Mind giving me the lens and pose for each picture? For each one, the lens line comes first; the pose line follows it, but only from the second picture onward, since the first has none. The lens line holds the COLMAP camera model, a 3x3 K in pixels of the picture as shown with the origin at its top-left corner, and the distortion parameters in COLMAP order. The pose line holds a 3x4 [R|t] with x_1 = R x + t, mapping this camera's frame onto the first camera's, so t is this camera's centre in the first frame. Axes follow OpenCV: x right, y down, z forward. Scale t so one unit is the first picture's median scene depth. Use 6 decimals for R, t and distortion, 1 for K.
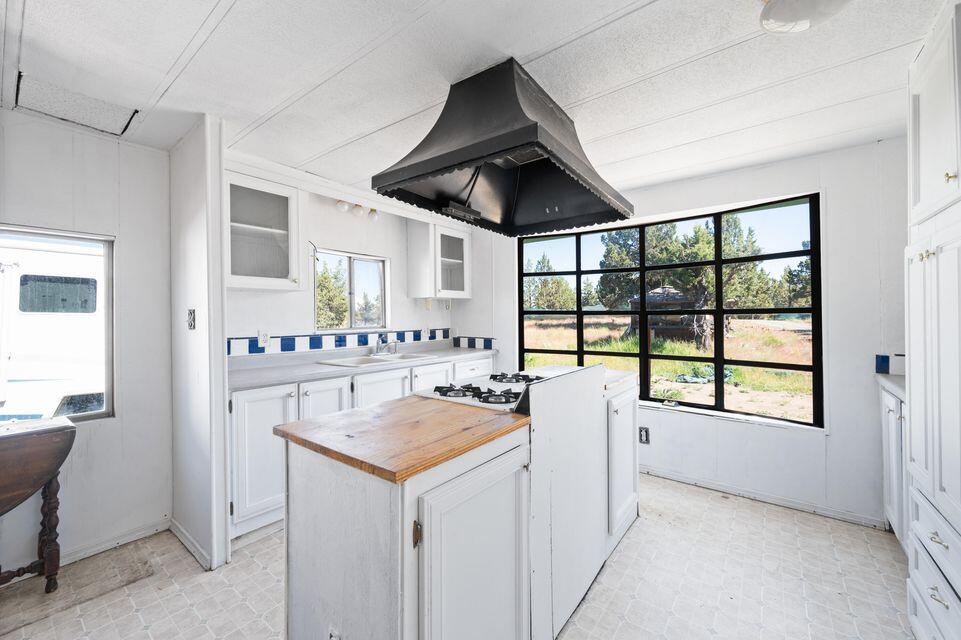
lens RADIAL K [[378.7, 0, 481.2], [0, 378.7, 316.7], [0, 0, 1]] dist [0.000664, -0.000027]
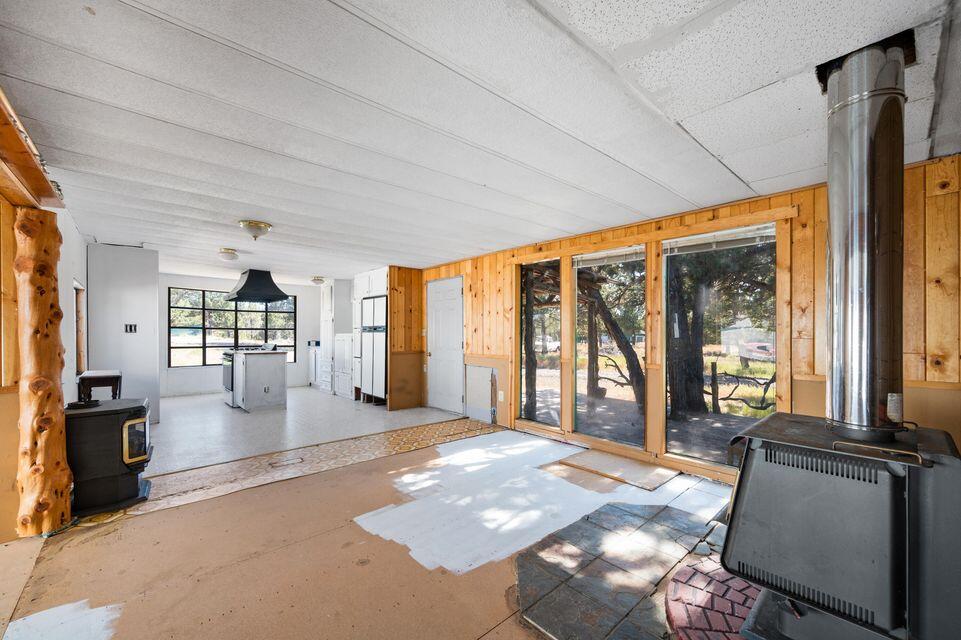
lens RADIAL K [[385.2, 0, 477.1], [0, 385.2, 333.1], [0, 0, 1]] dist [0.000022, -0.000018]
pose [[0.187301, 0.007754, 0.982272, -1.561865], [-0.006540, 0.999957, -0.006646, 0.021796], [-0.982281, -0.005179, 0.187344, -0.896896]]
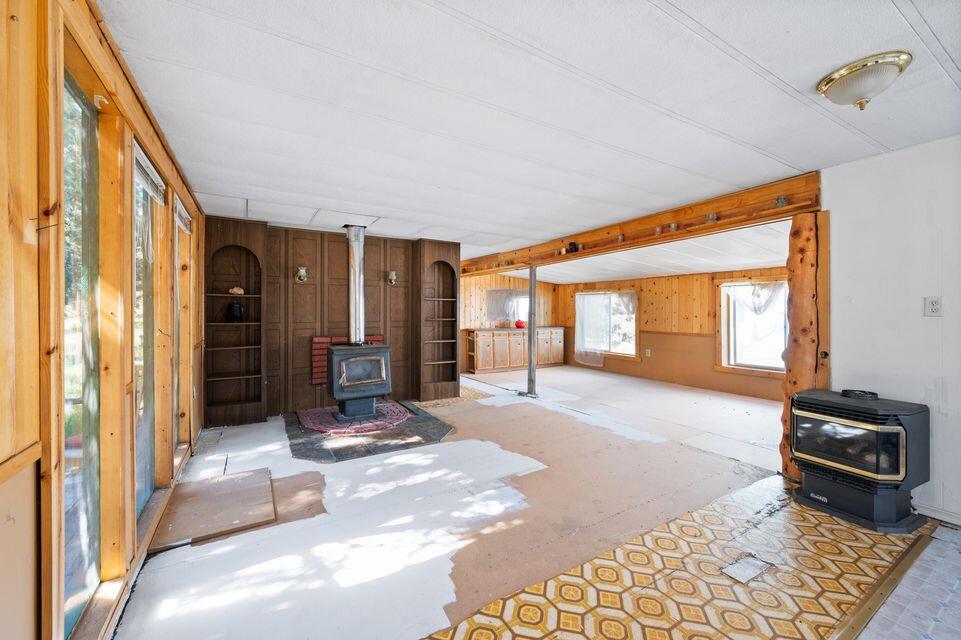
lens RADIAL K [[382.5, 0, 477.0], [0, 382.5, 310.9], [0, 0, 1]] dist [-0.000420, -0.000121]
pose [[-0.373270, 0.011932, -0.927646, -0.065359], [0.006912, 0.999925, 0.010081, 0.000224], [0.927697, -0.002649, -0.373325, -0.372675]]
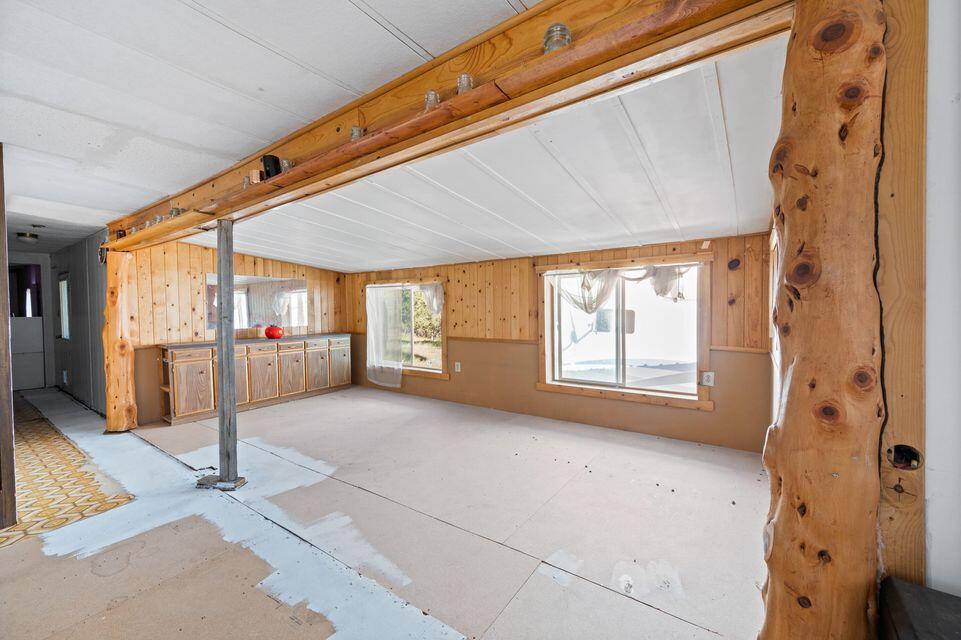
lens RADIAL K [[378.7, 0, 481.2], [0, 378.7, 316.7], [0, 0, 1]] dist [0.000664, -0.000027]
pose [[0.055172, 0.032576, -0.997945, -0.824006], [0.012354, 0.999369, 0.033306, 0.007176], [0.998400, -0.014166, 0.054735, -0.275438]]
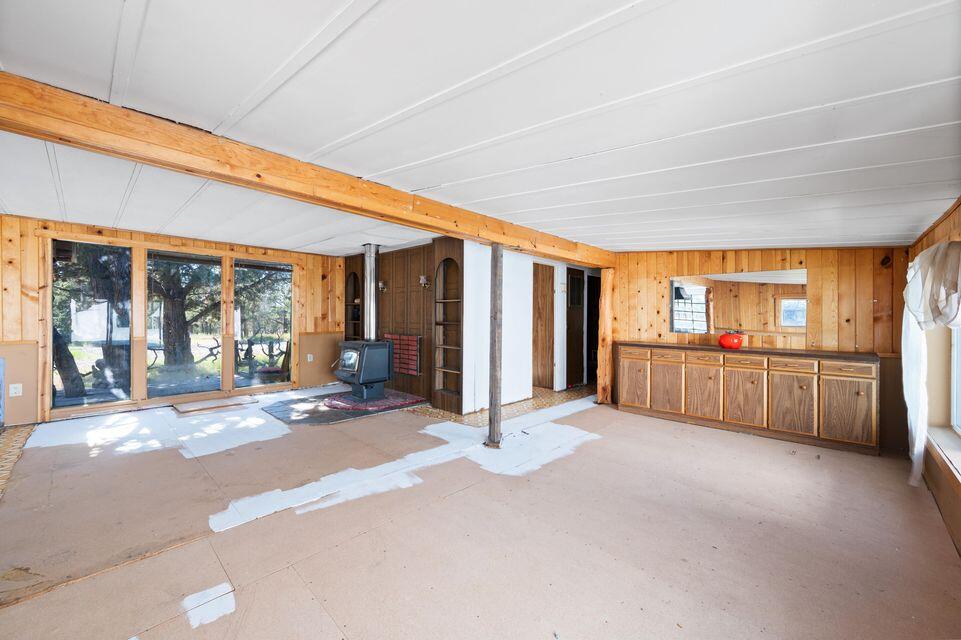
lens RADIAL K [[378.7, 0, 481.2], [0, 378.7, 316.7], [0, 0, 1]] dist [0.000664, -0.000027]
pose [[-0.994390, 0.005779, 0.105618, -1.693434], [0.005411, 0.999978, -0.003777, 0.031716], [-0.105638, -0.003185, -0.994400, 0.269112]]
